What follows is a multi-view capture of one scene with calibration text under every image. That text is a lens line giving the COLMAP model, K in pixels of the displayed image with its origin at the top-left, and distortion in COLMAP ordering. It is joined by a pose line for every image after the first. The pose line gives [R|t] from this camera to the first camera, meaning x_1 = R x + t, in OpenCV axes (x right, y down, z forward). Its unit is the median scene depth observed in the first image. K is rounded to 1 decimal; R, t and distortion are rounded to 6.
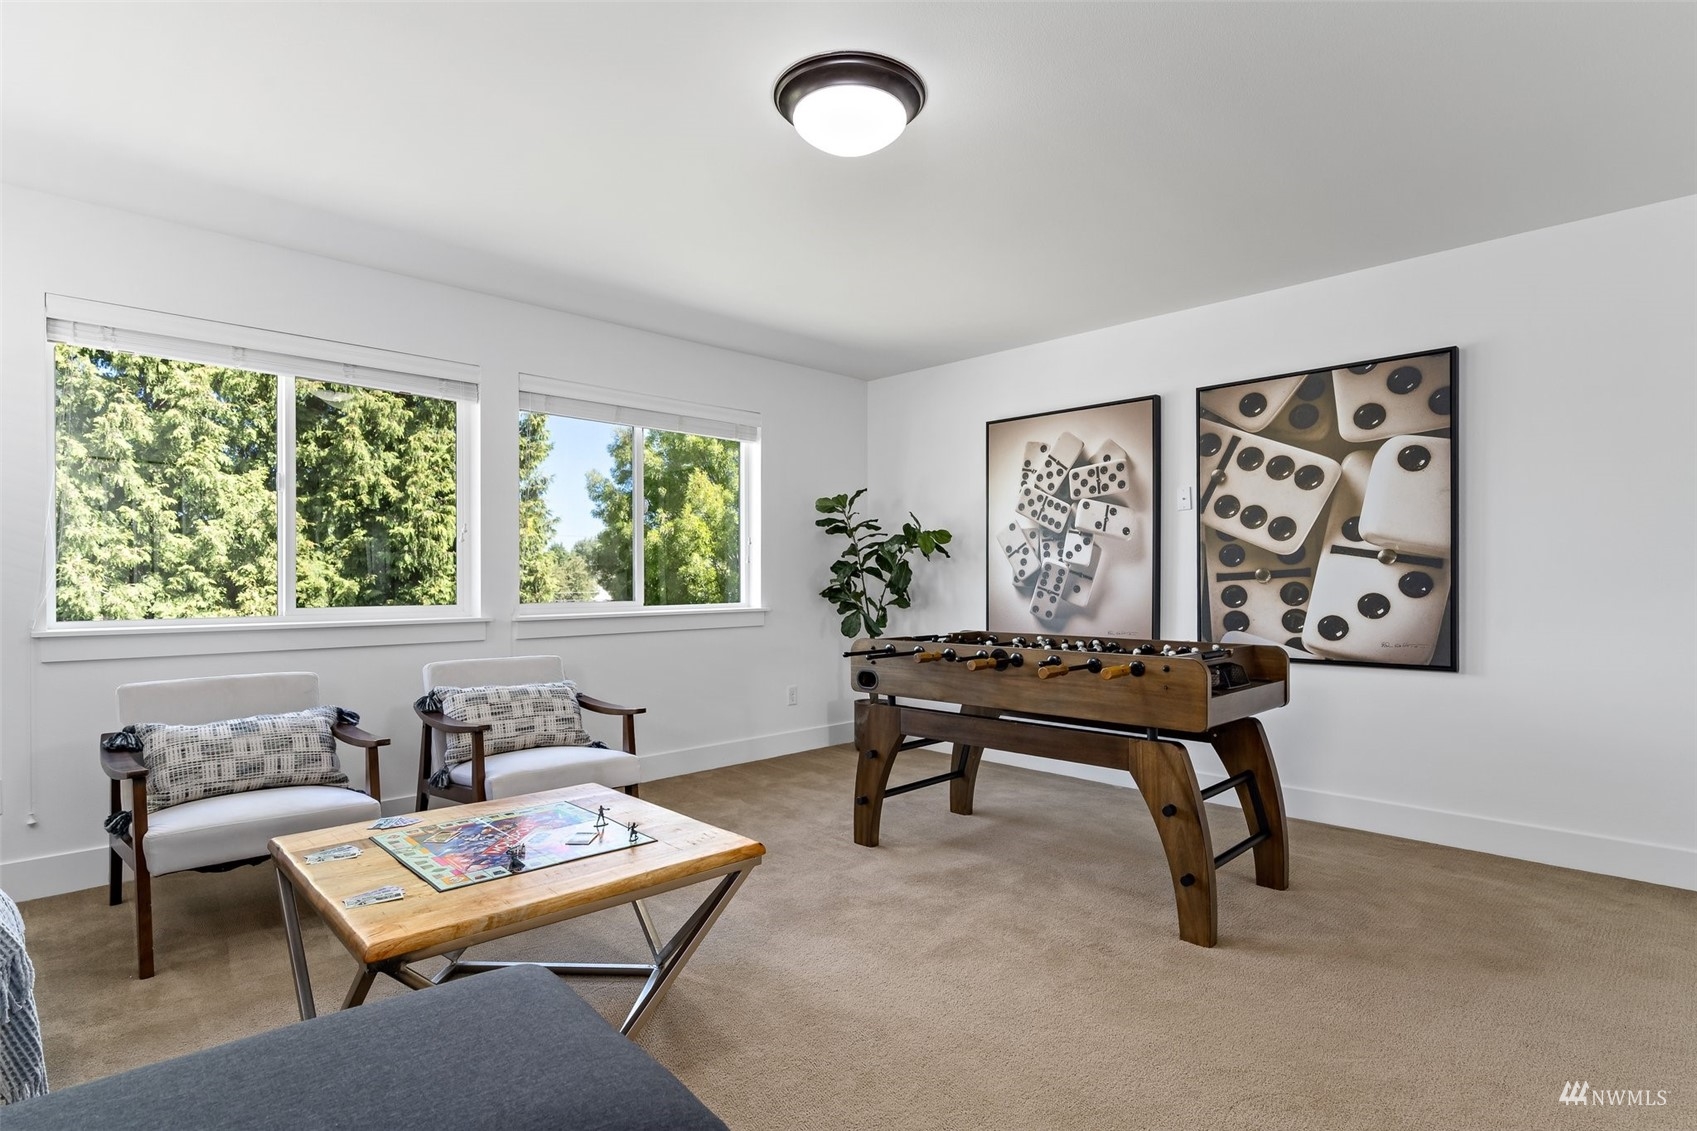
lens RADIAL K [[831.9, 0, 848.5], [0, 831.9, 565.5], [0, 0, 1]] dist [0.000090, -0.000020]
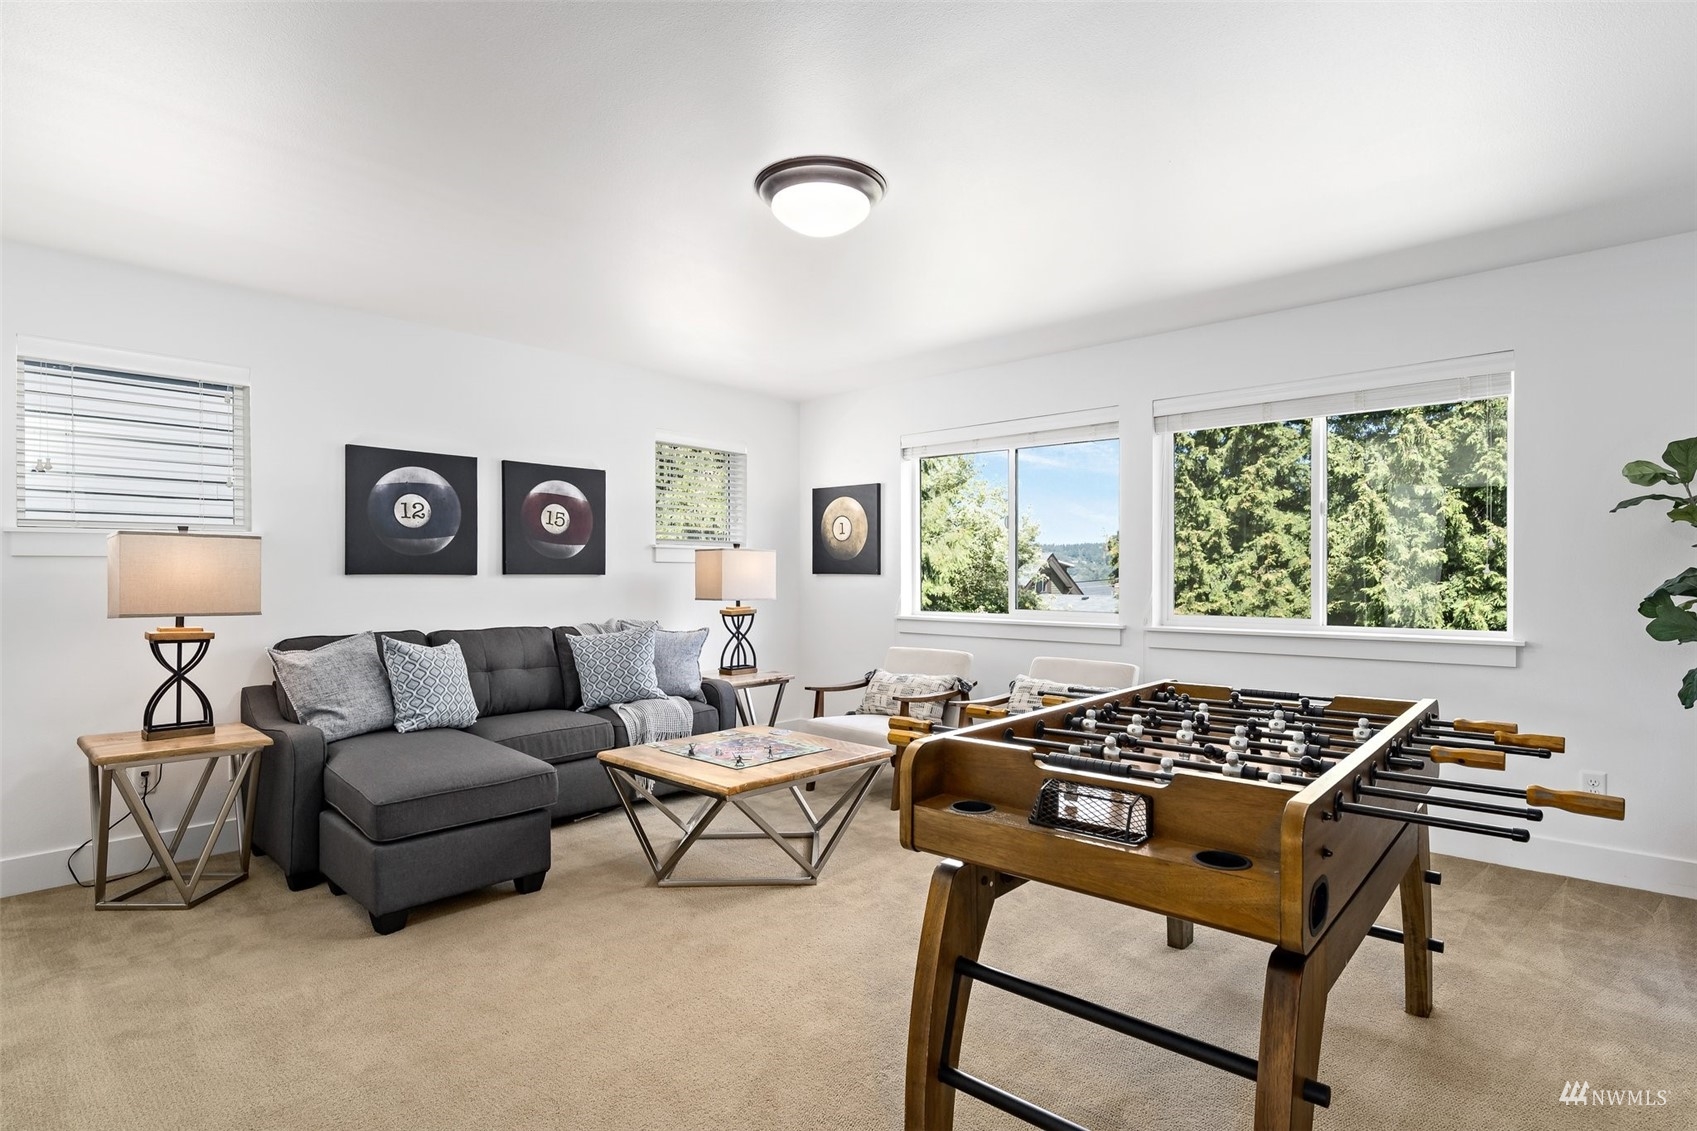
lens RADIAL K [[815.1, 0, 848.5], [0, 815.1, 565.5], [0, 0, 1]] dist [0.000469, 0.000104]
pose [[0.052766, -0.008933, -0.998567, 0.183938], [0.017776, 0.999810, -0.008004, -0.004976], [0.998449, -0.017328, 0.052915, 0.153484]]
